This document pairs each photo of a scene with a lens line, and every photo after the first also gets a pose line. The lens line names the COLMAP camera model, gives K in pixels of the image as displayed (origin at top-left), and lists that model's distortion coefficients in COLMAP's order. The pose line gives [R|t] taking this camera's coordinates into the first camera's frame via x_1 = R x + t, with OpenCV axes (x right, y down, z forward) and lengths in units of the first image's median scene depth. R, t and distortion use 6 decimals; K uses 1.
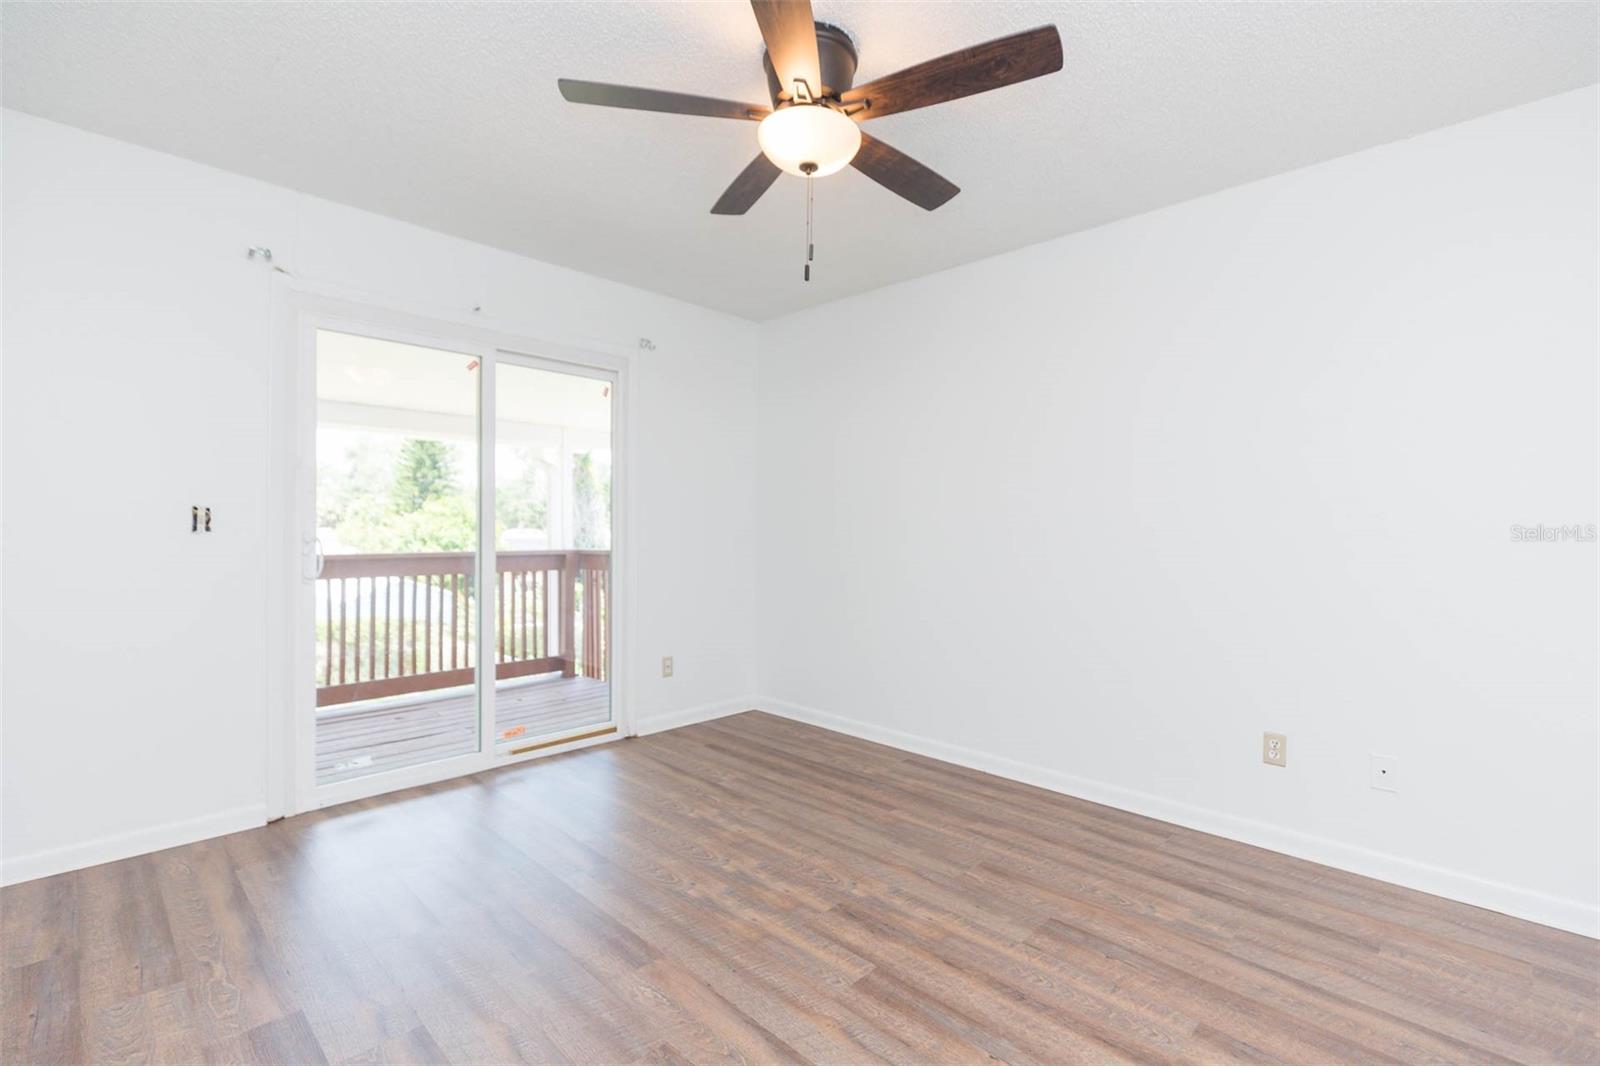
lens RADIAL K [[716.1, 0, 798.5], [0, 716.1, 530.4], [0, 0, 1]] dist [0.003417, -0.000193]
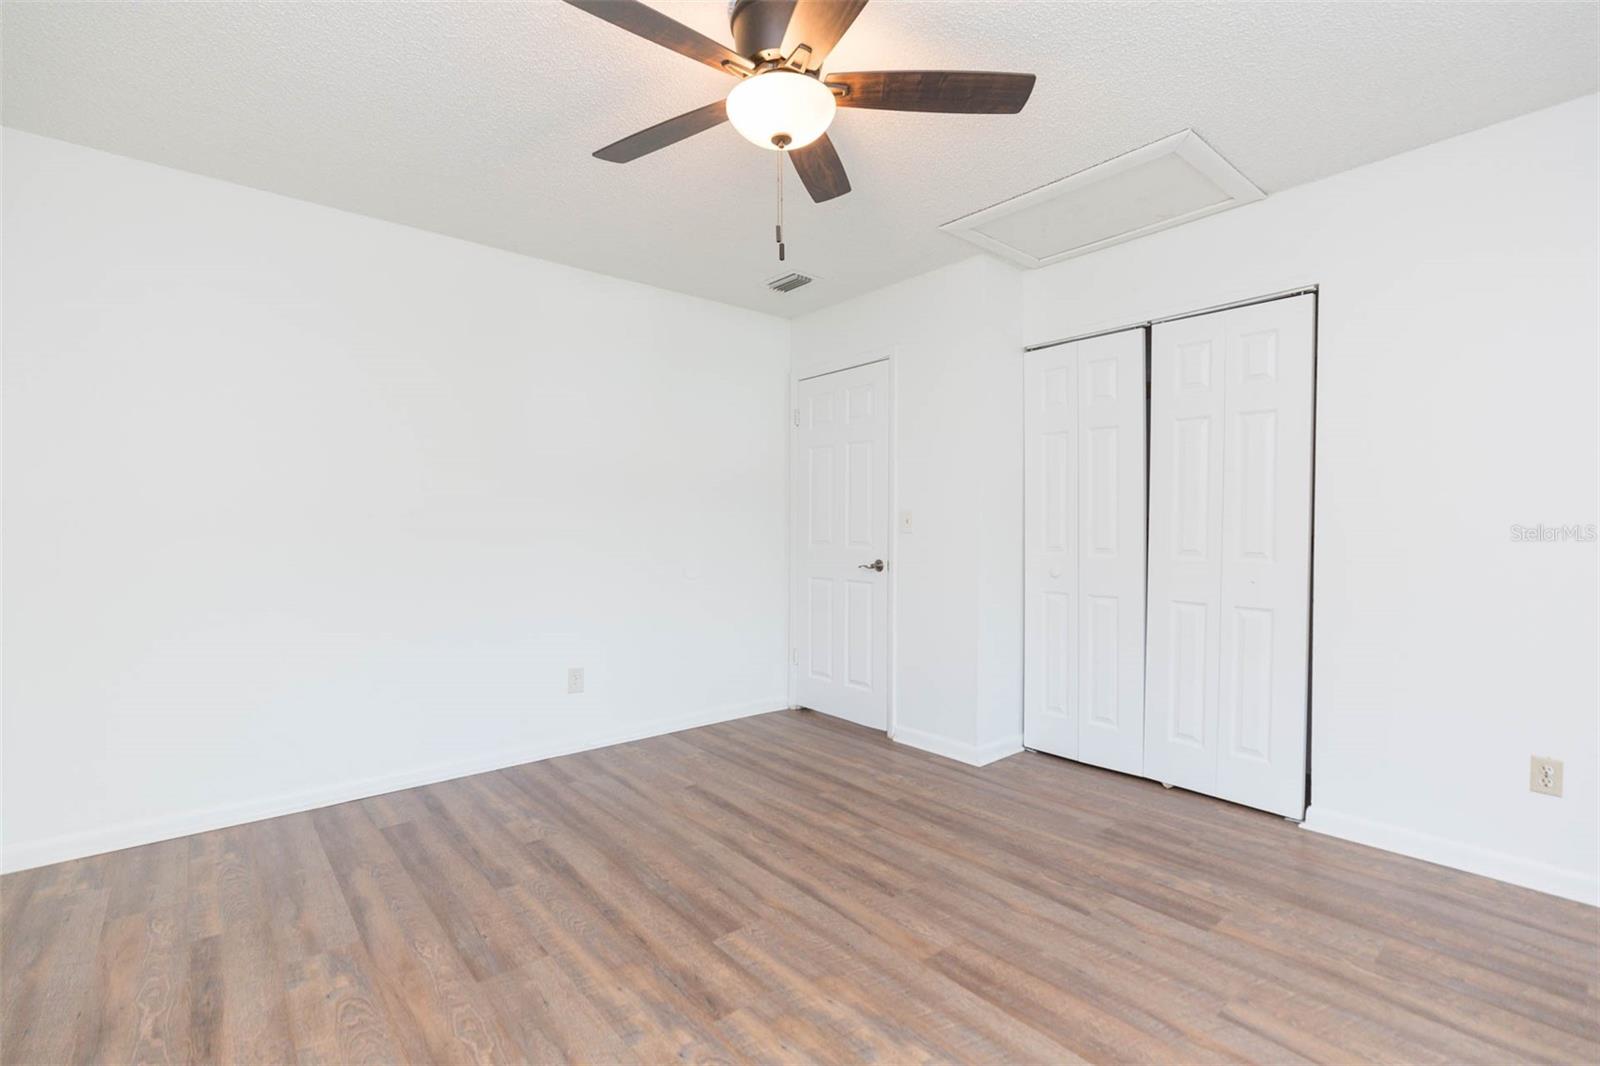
lens RADIAL K [[716.1, 0, 798.8], [0, 716.1, 533.3], [0, 0, 1]] dist [0.003417, -0.000193]
pose [[-0.995755, -0.010522, 0.091444, -0.101785], [-0.010499, 0.999945, 0.000725, 0.010642], [-0.091447, -0.000239, -0.995810, 1.944765]]
